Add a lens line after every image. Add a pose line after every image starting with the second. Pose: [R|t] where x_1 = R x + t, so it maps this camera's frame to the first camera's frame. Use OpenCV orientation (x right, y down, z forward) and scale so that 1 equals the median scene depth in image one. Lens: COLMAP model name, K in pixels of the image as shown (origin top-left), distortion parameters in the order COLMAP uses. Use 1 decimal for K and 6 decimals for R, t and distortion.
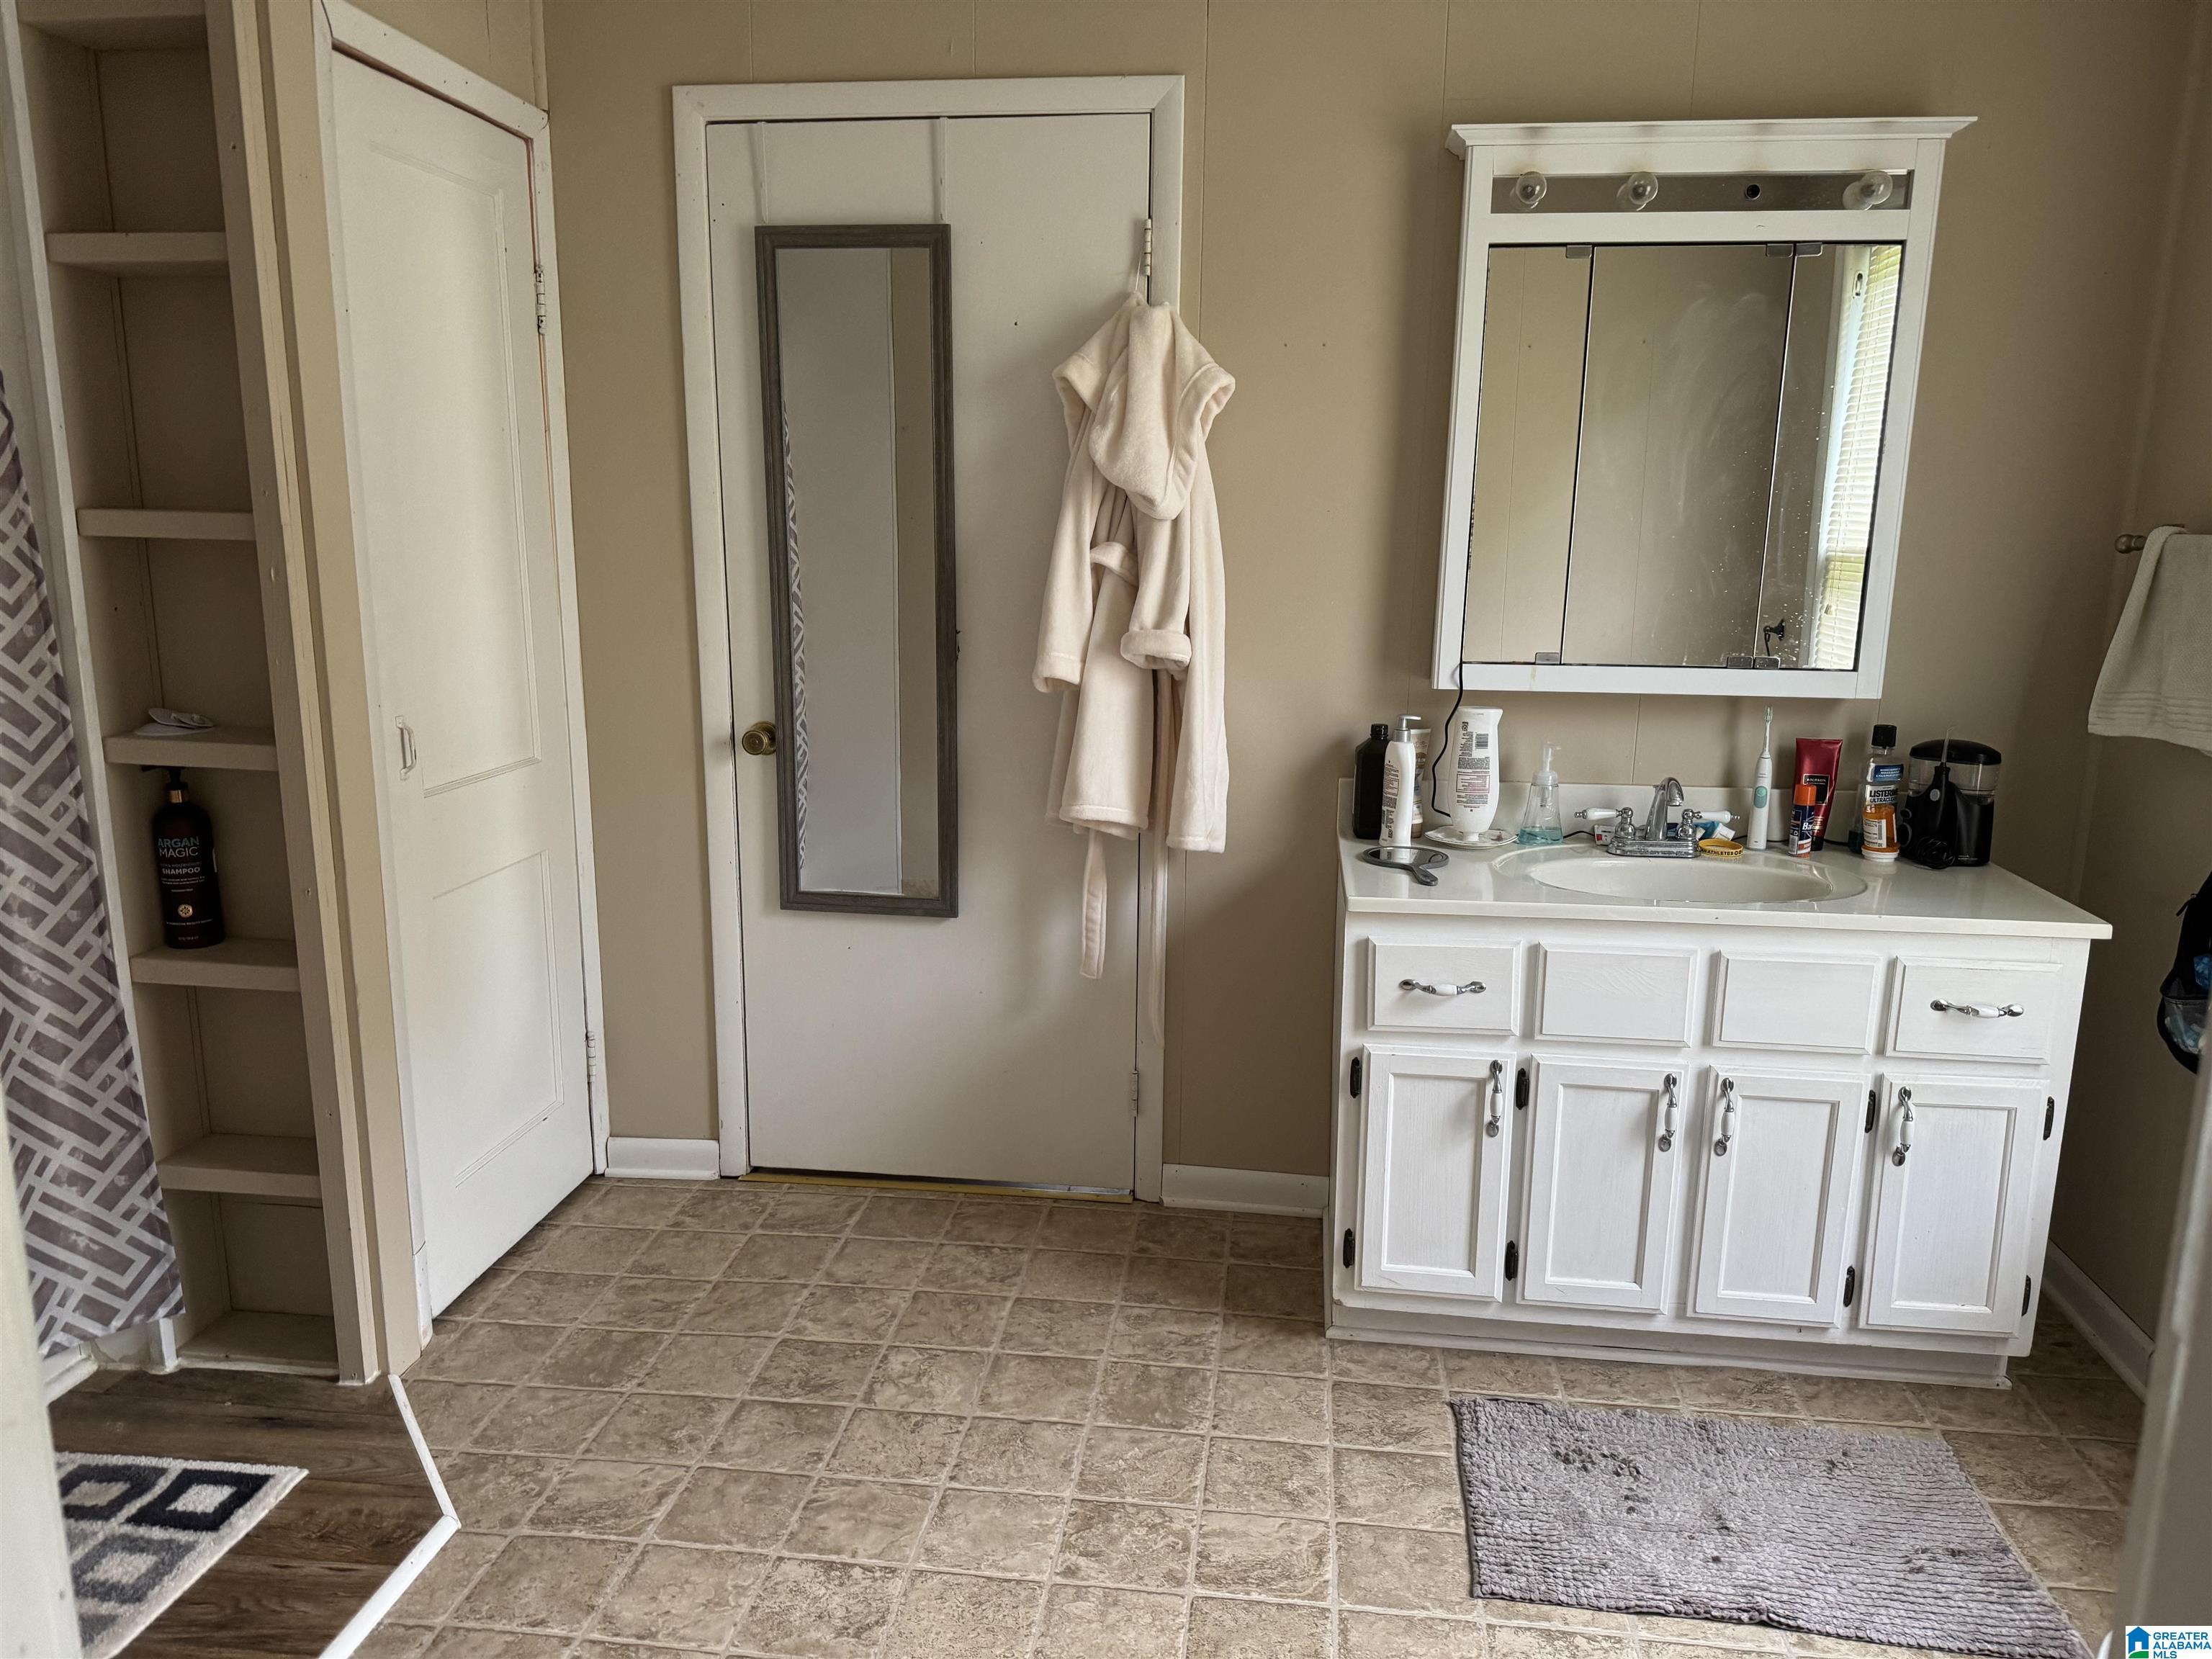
lens RADIAL K [[1545.4, 0, 1103.9], [0, 1545.4, 829.5], [0, 0, 1]] dist [0.067013, -0.068950]
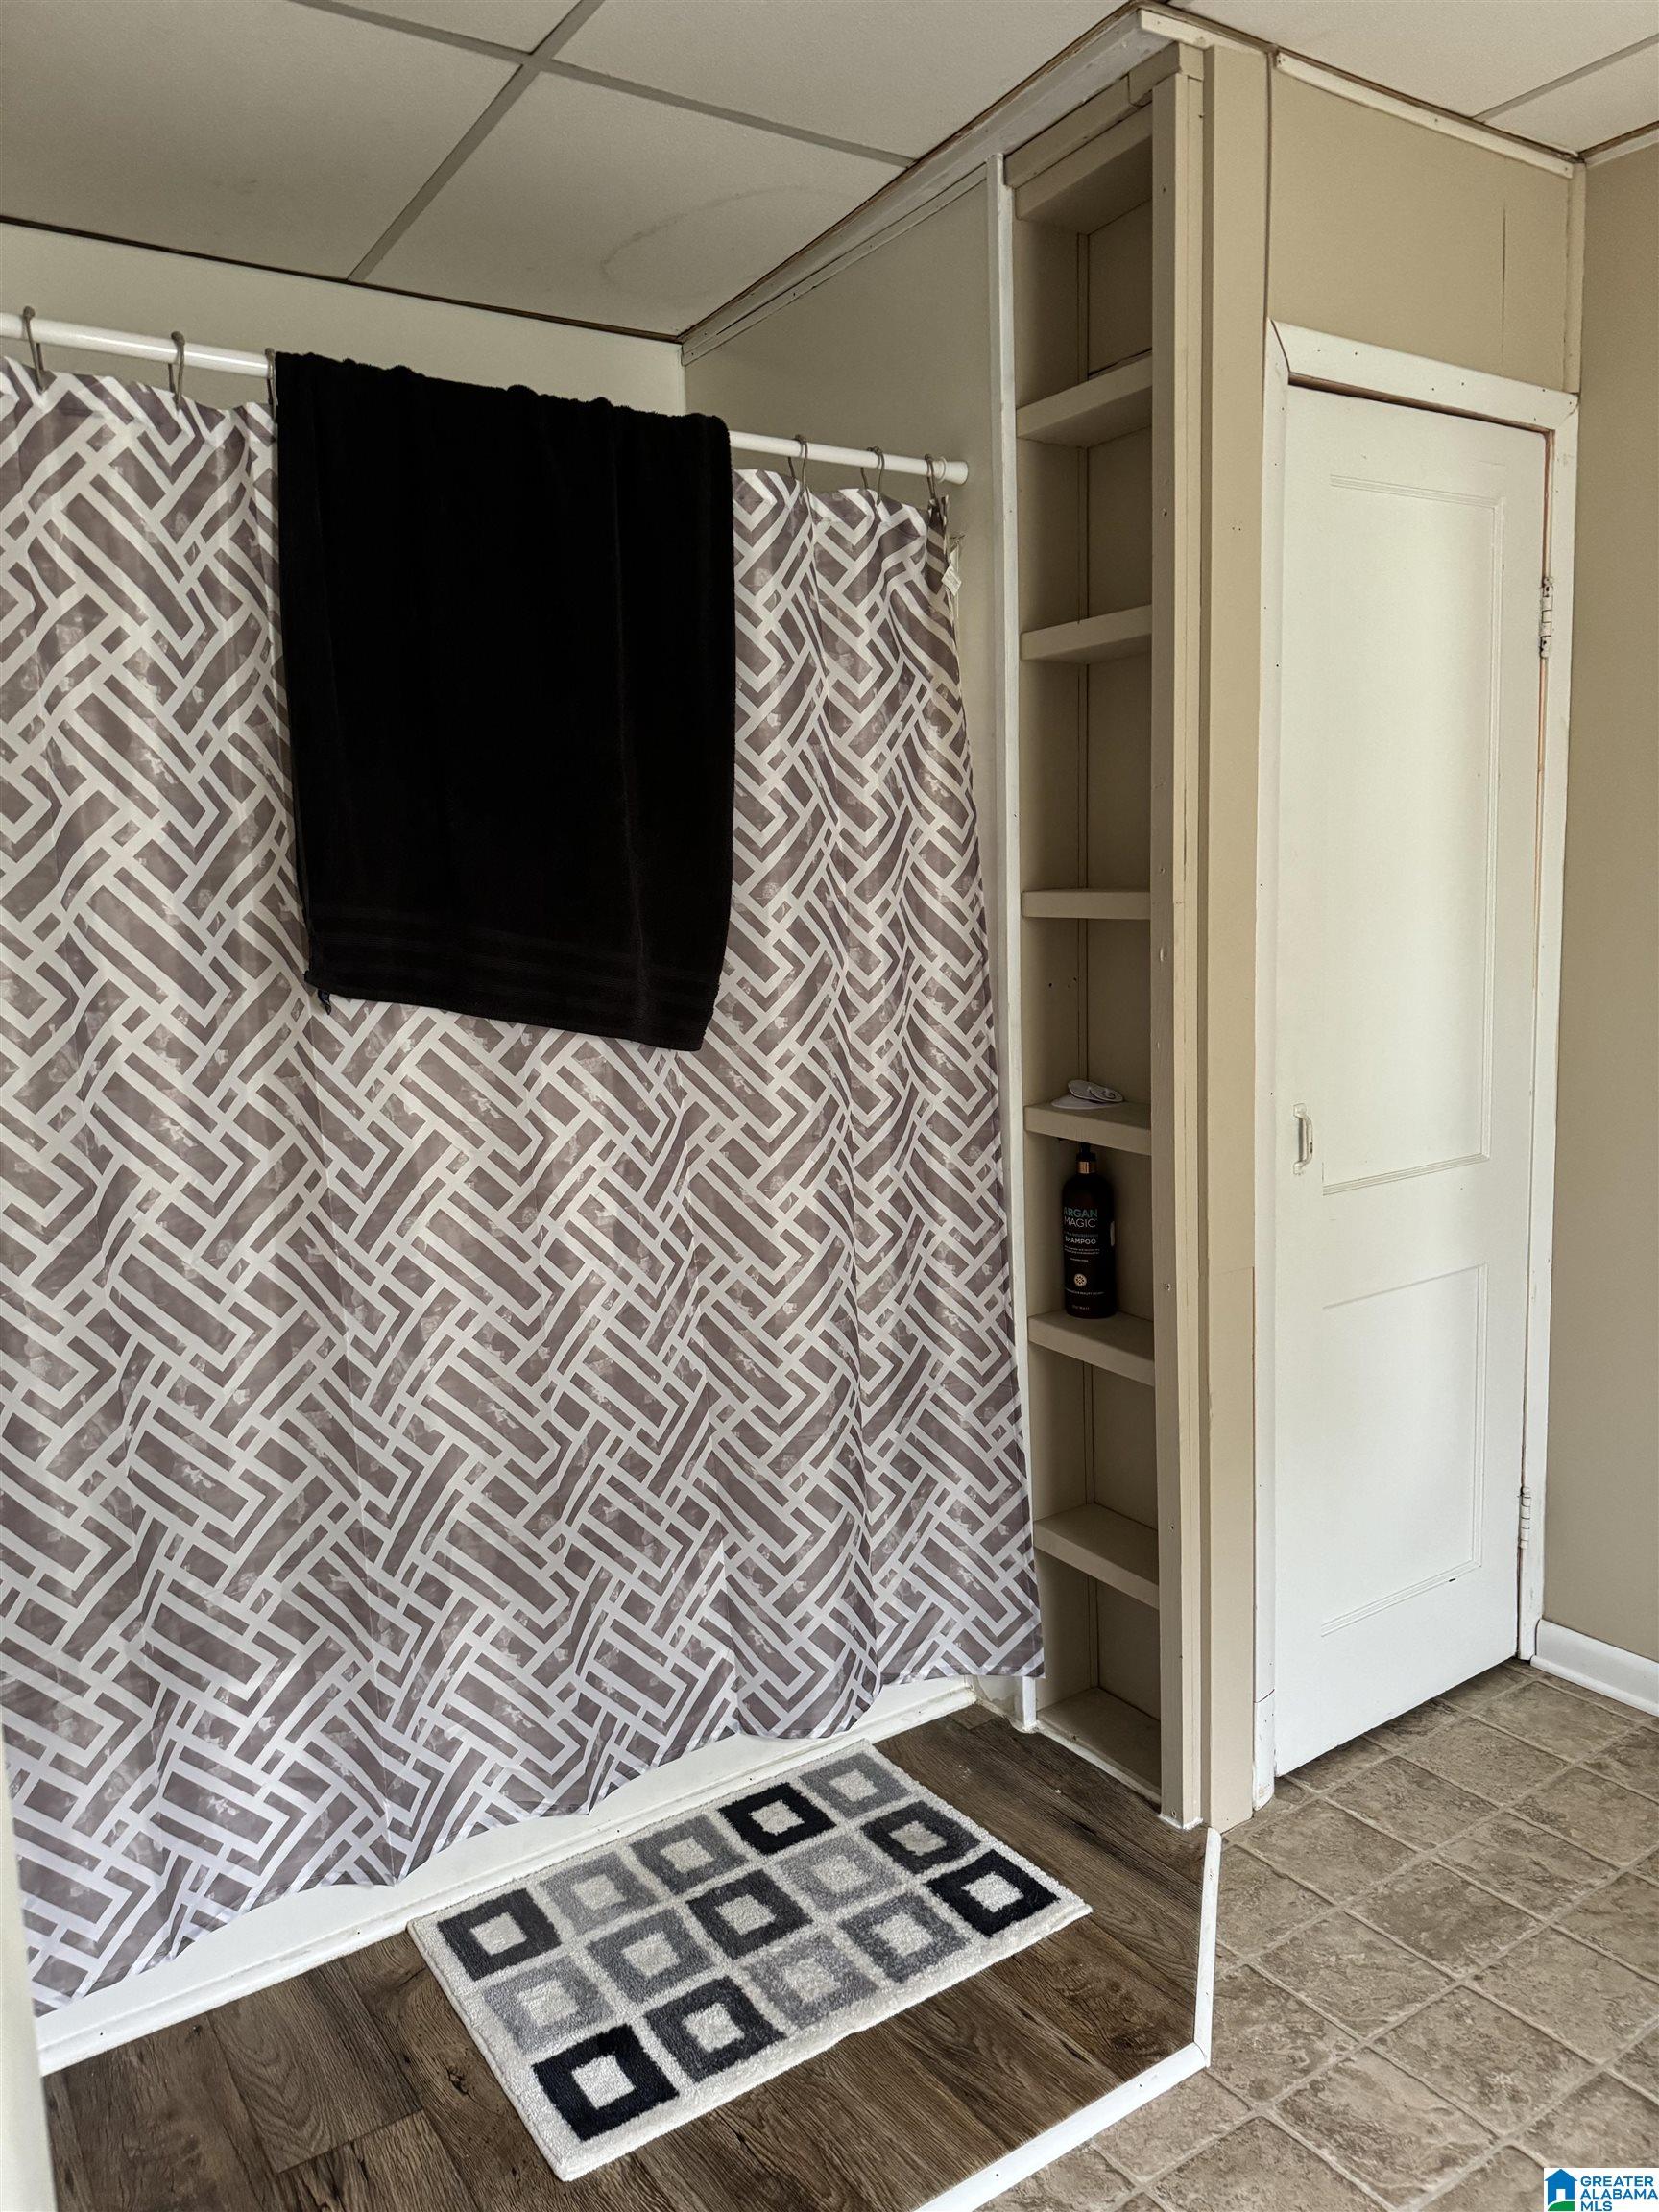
lens RADIAL K [[1545.4, 0, 824.7], [0, 1545.4, 1099.3], [0, 0, 1]] dist [0.067013, -0.068950]
pose [[0.658138, 0.069386, -0.749693, 0.048906], [-0.107588, 0.994193, -0.002434, -0.046508], [0.745170, 0.082260, 0.661781, 0.219035]]
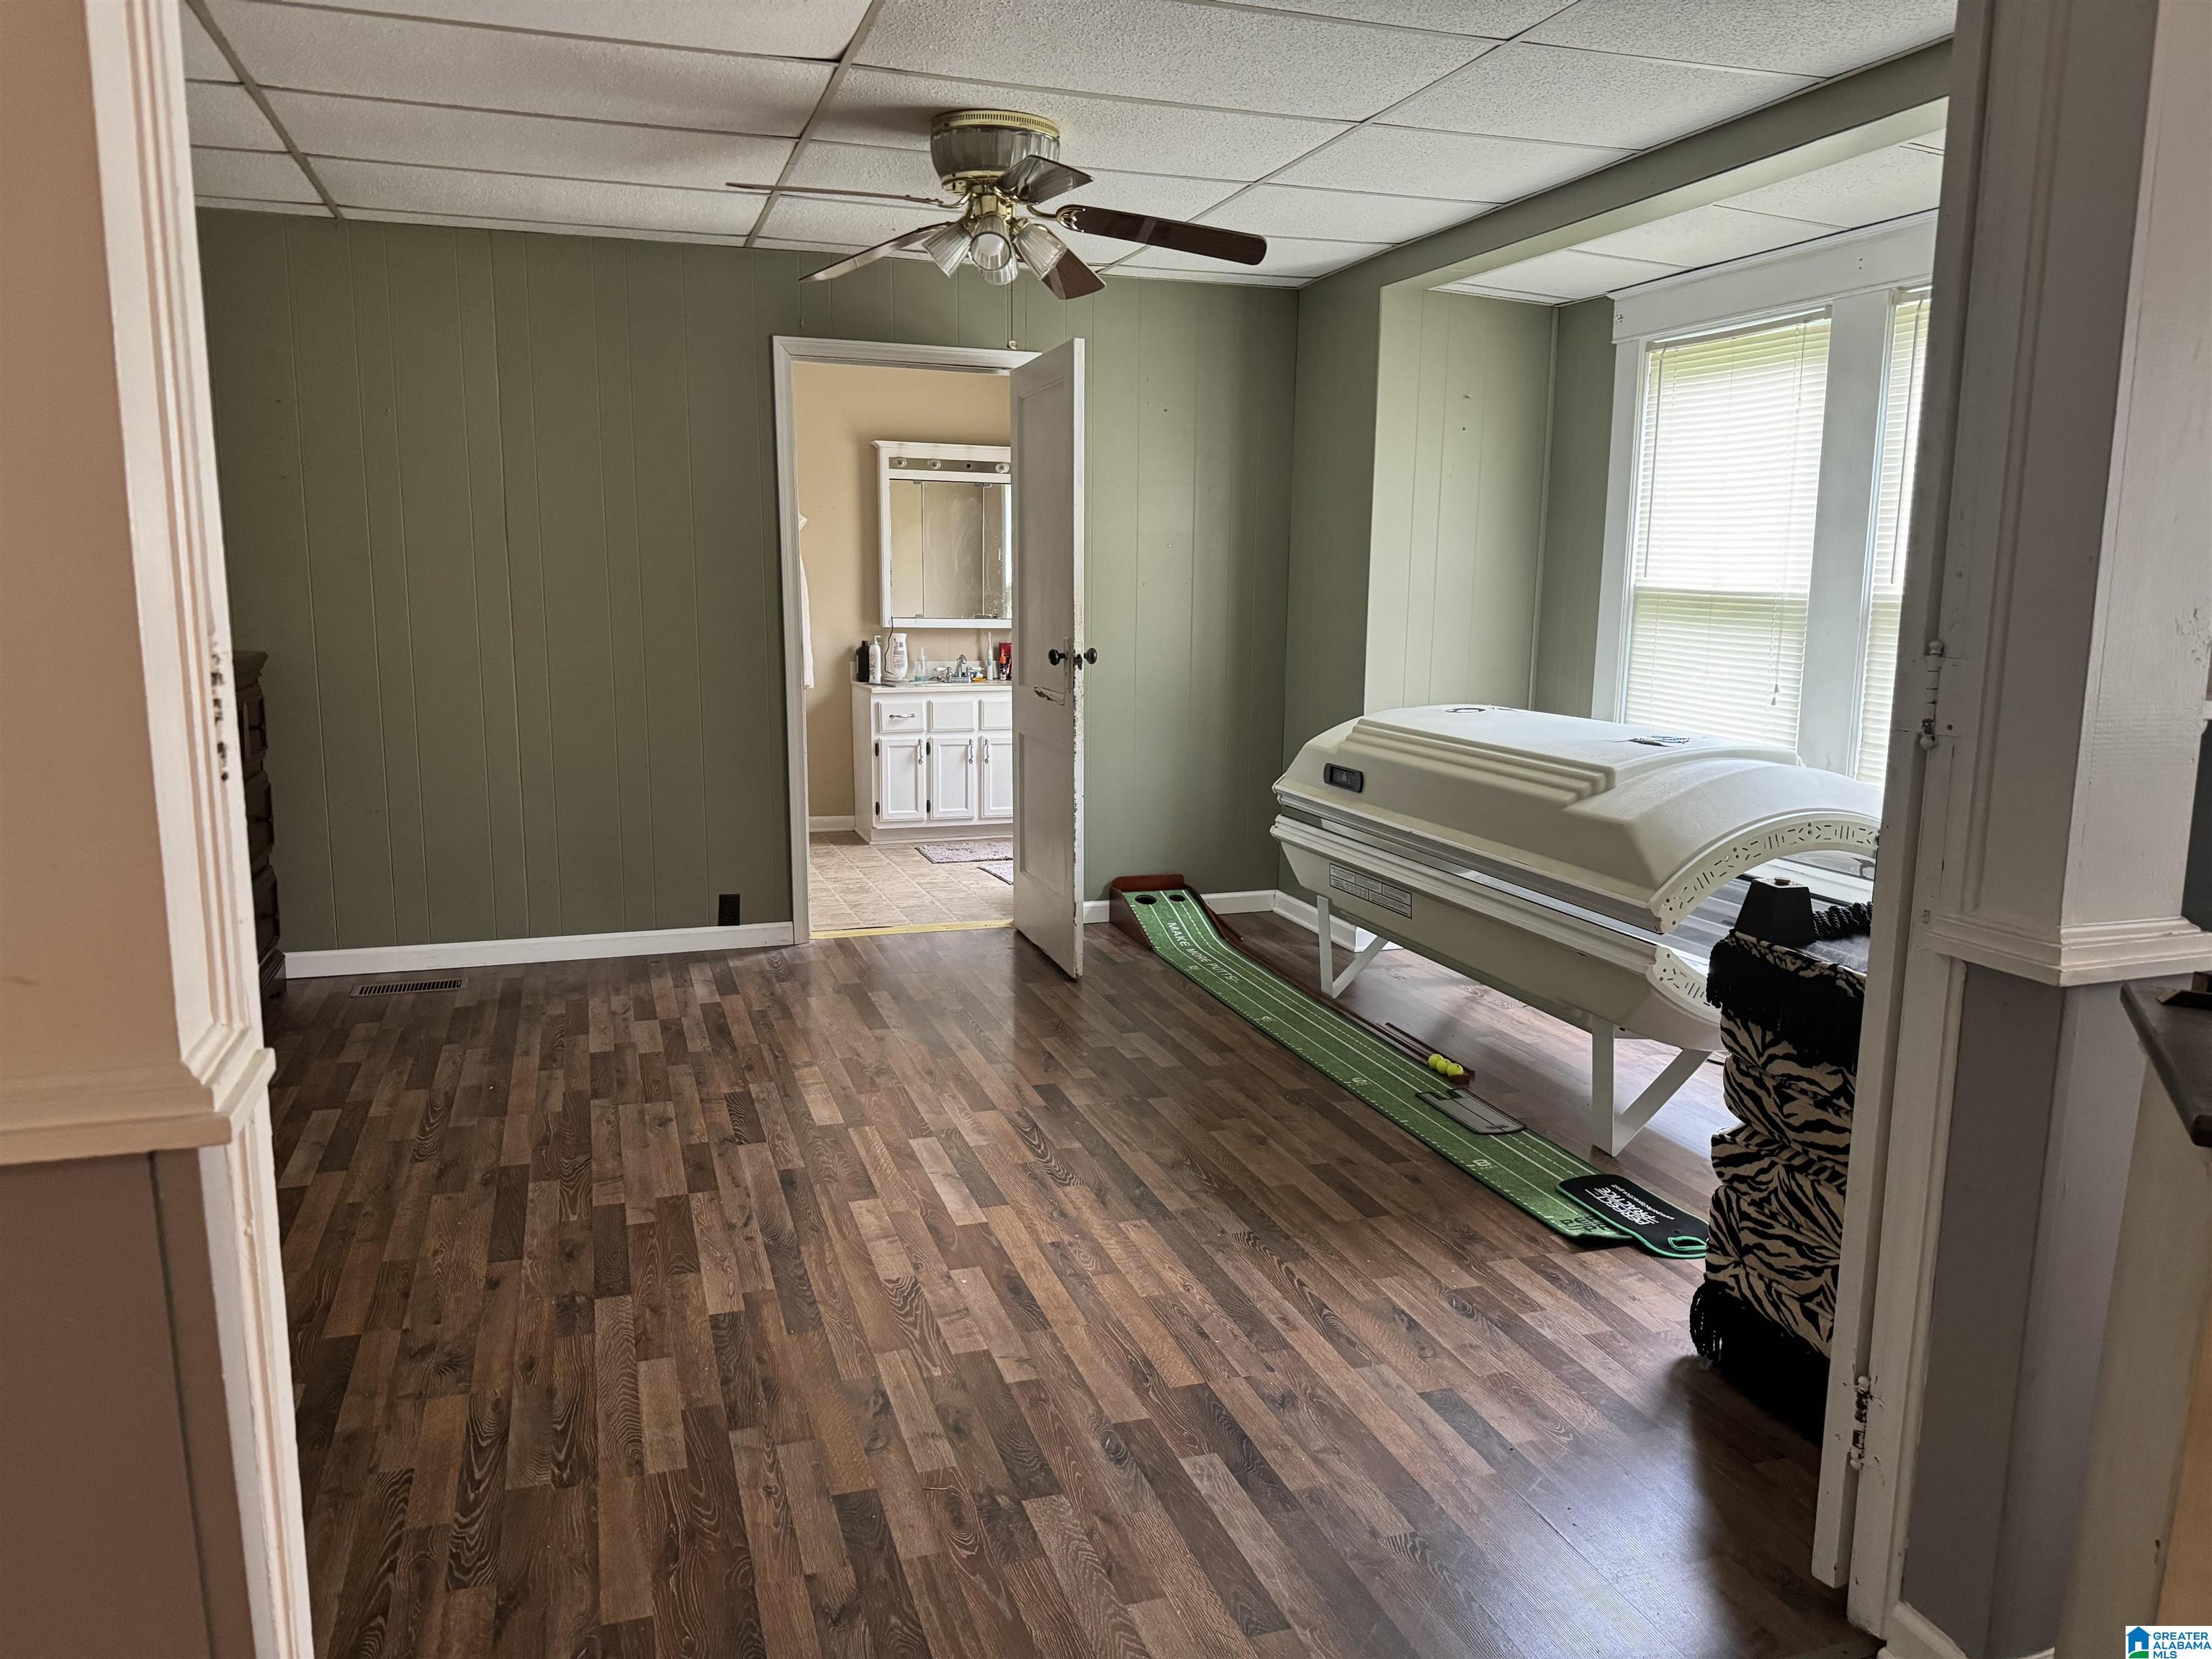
lens RADIAL K [[1545.4, 0, 1104.9], [0, 1545.4, 837.4], [0, 0, 1]] dist [0.067013, -0.068950]
pose [[0.894081, -0.078575, 0.440960, -0.654127], [0.087779, 0.996140, -0.000475, 0.304974], [-0.439220, 0.039132, 0.897527, -1.594604]]
